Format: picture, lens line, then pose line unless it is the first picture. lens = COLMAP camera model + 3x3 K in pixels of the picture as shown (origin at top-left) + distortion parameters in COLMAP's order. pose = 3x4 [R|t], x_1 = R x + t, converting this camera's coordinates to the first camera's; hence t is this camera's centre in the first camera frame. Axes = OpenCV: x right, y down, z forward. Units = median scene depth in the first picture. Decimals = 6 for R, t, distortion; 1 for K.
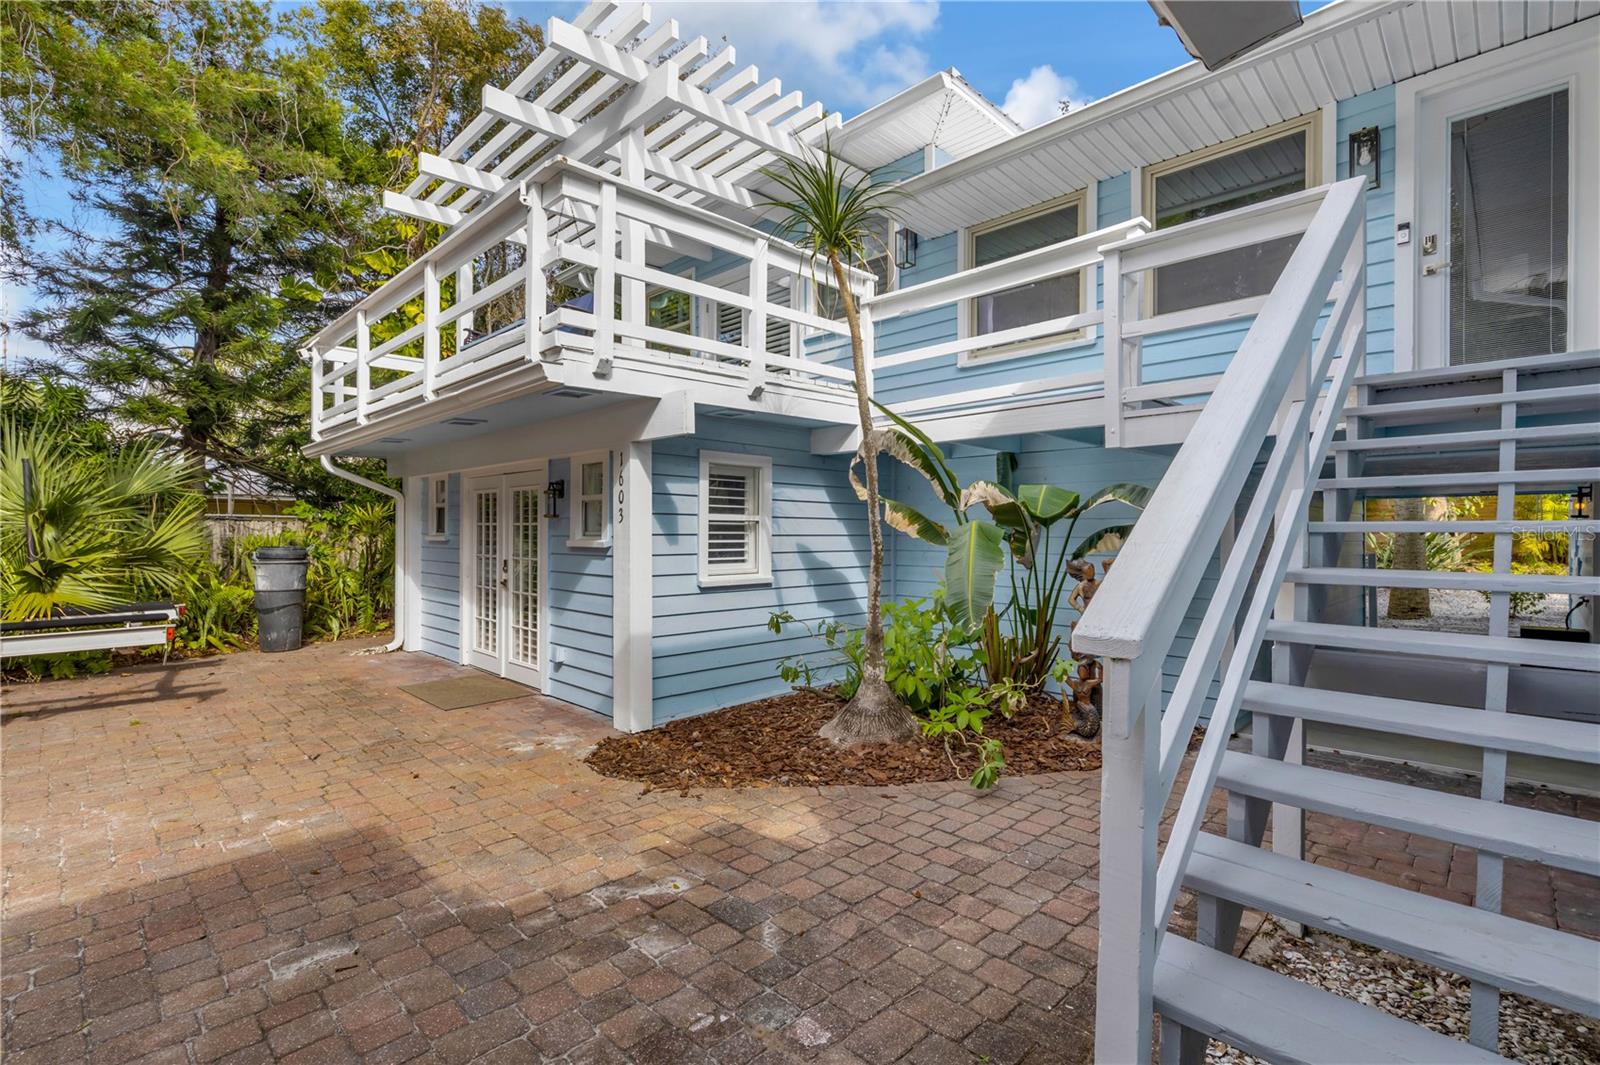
lens RADIAL K [[731.3, 0, 805.9], [0, 731.3, 537.9], [0, 0, 1]] dist [0.008362, -0.000317]
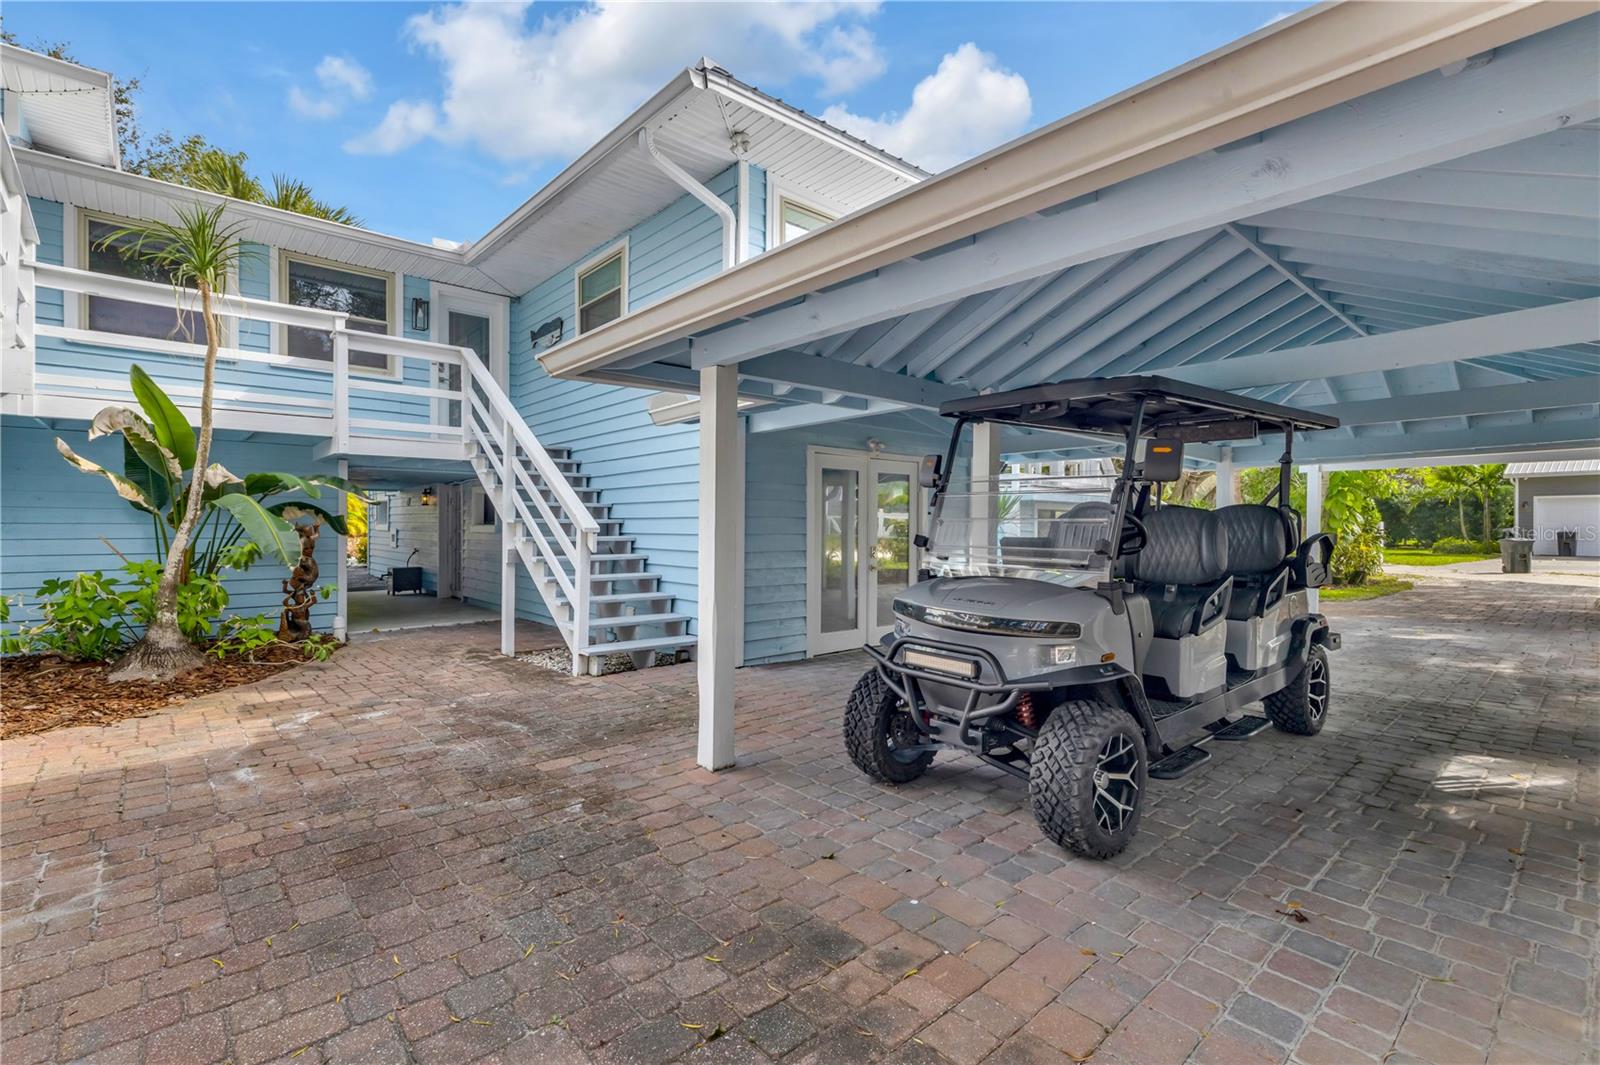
lens RADIAL K [[731.3, 0, 800.3], [0, 731.3, 528.6], [0, 0, 1]] dist [0.008362, -0.000317]
pose [[0.082131, -0.013419, 0.996531, -1.527286], [-0.001928, 0.999905, 0.013623, 0.025739], [-0.996620, -0.003041, 0.082097, -0.210962]]
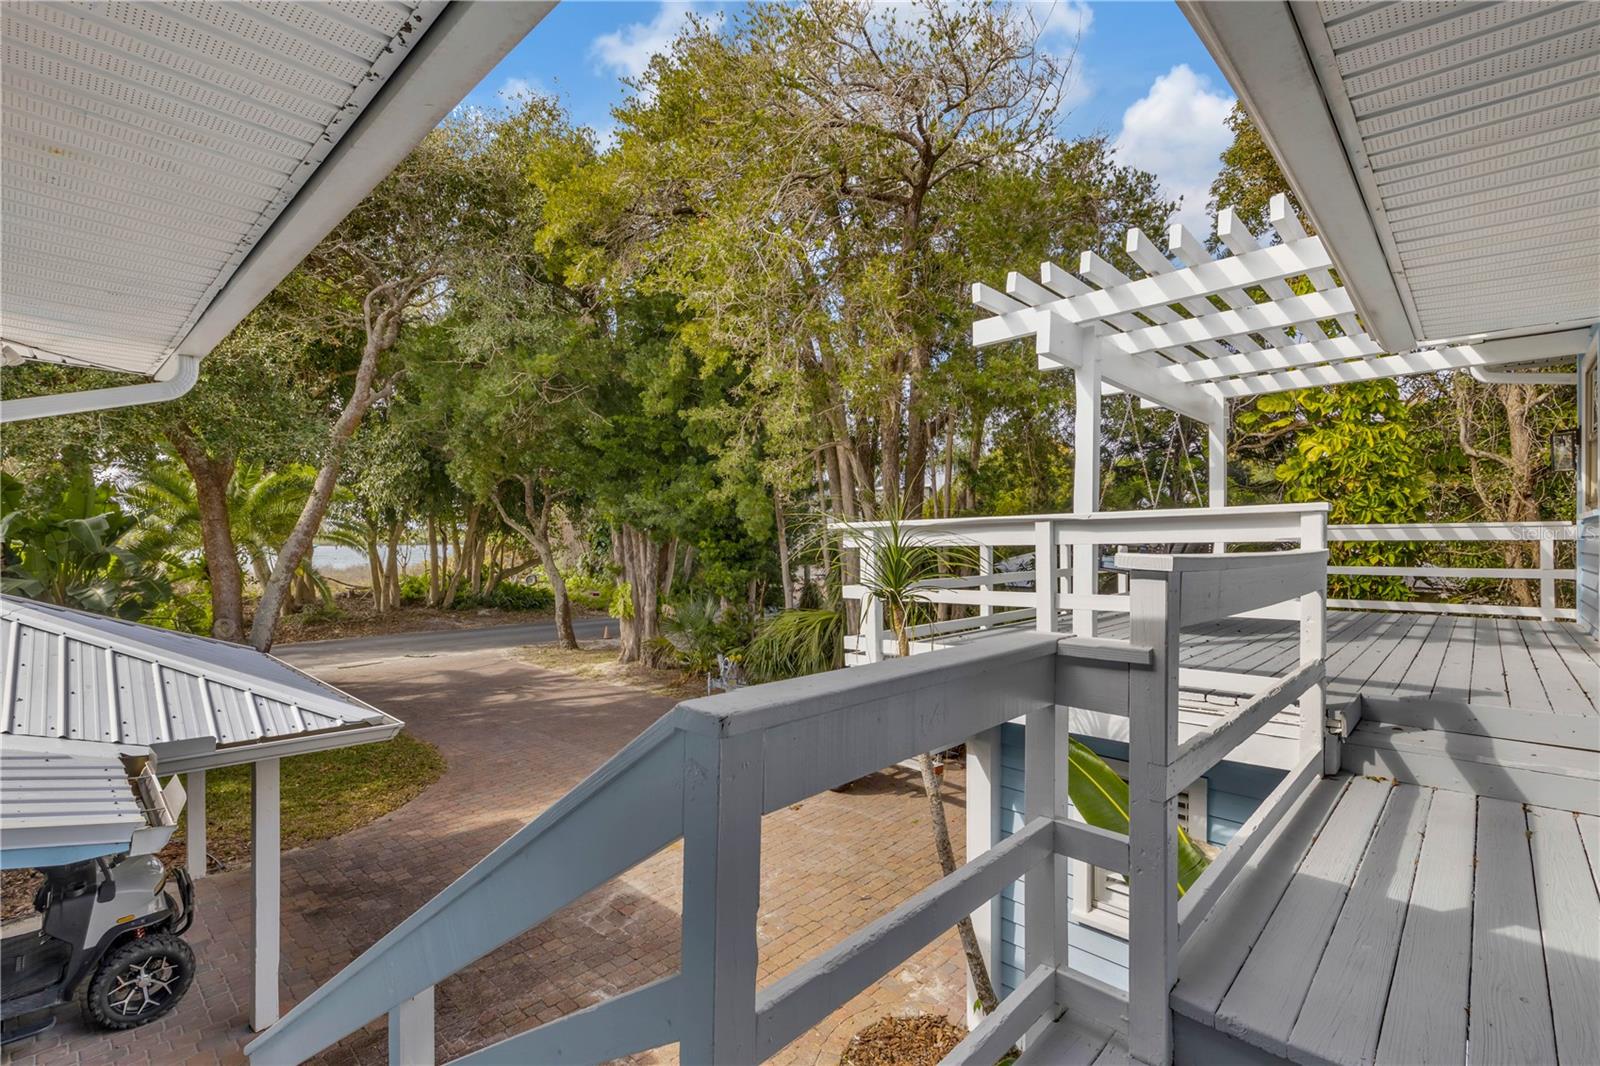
lens RADIAL K [[731.3, 0, 802.5], [0, 731.3, 537.1], [0, 0, 1]] dist [0.008362, -0.000317]
pose [[0.012946, -0.007545, -0.999888, 1.213884], [-0.003660, 0.999964, -0.007593, -0.632113], [0.999910, 0.003757, 0.012918, 1.150406]]
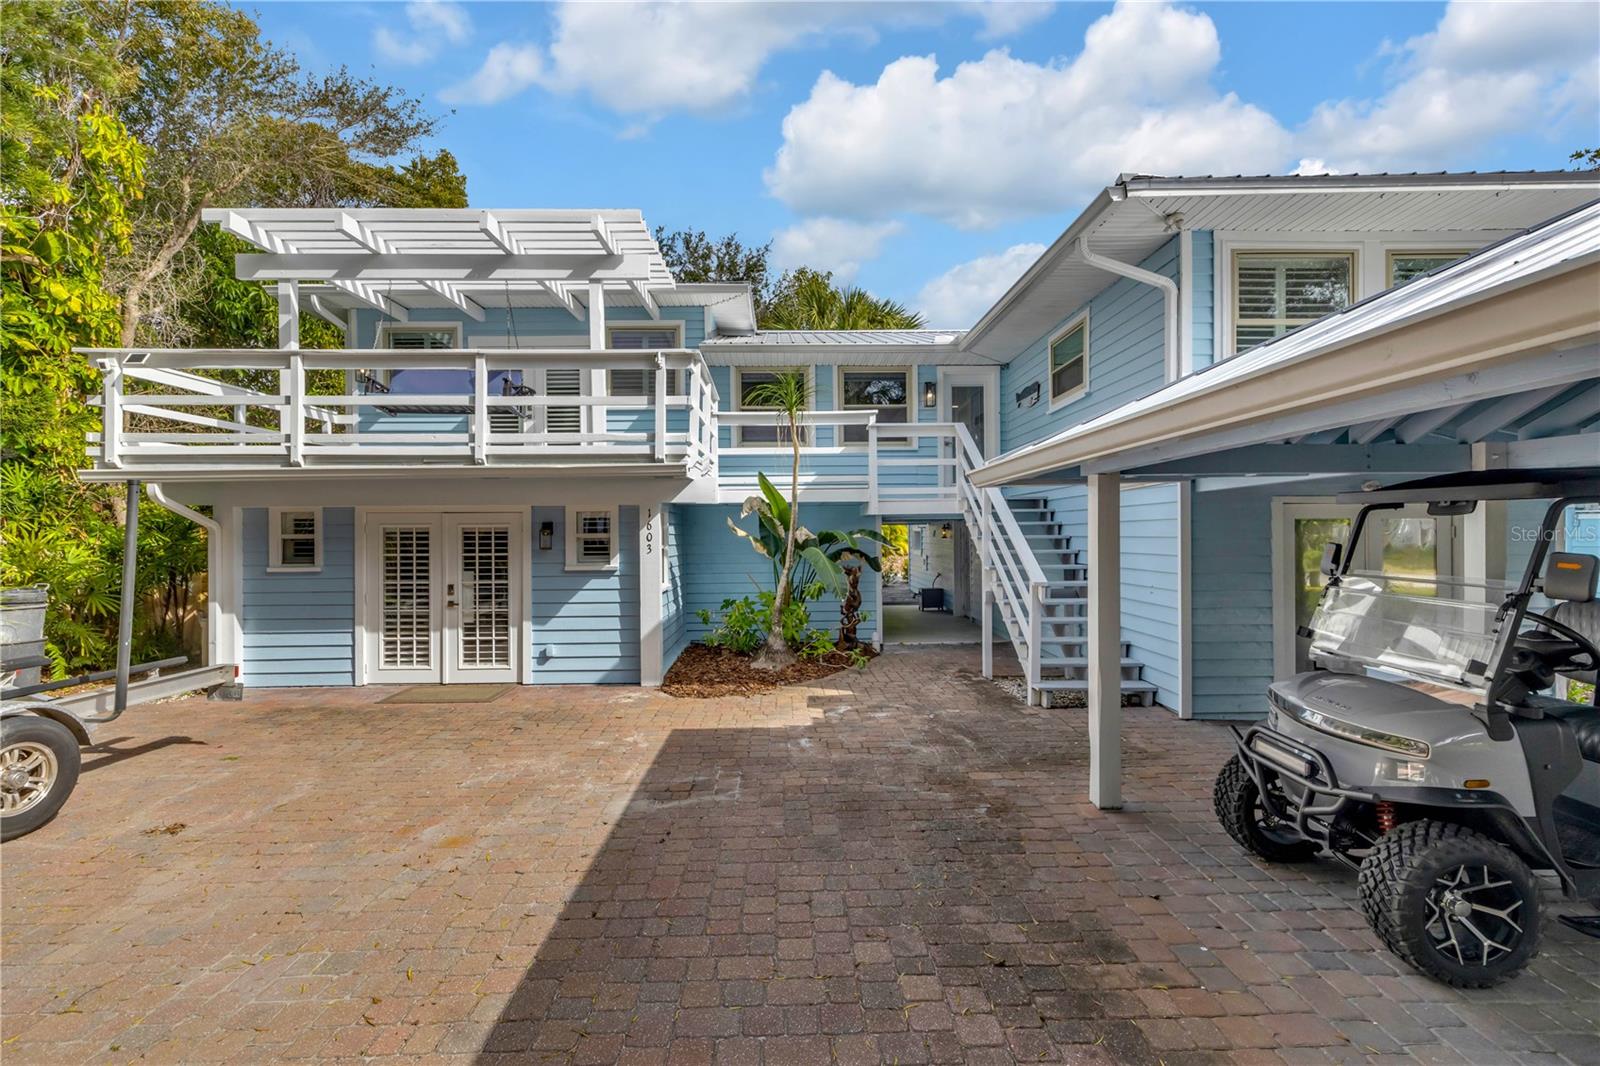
lens RADIAL K [[731.3, 0, 792.3], [0, 731.3, 531.1], [0, 0, 1]] dist [0.008362, -0.000317]
pose [[0.713463, -0.013859, 0.700556, -1.776371], [0.016712, 0.999857, 0.002761, -0.113929], [-0.700494, 0.009738, 0.713592, -0.559694]]
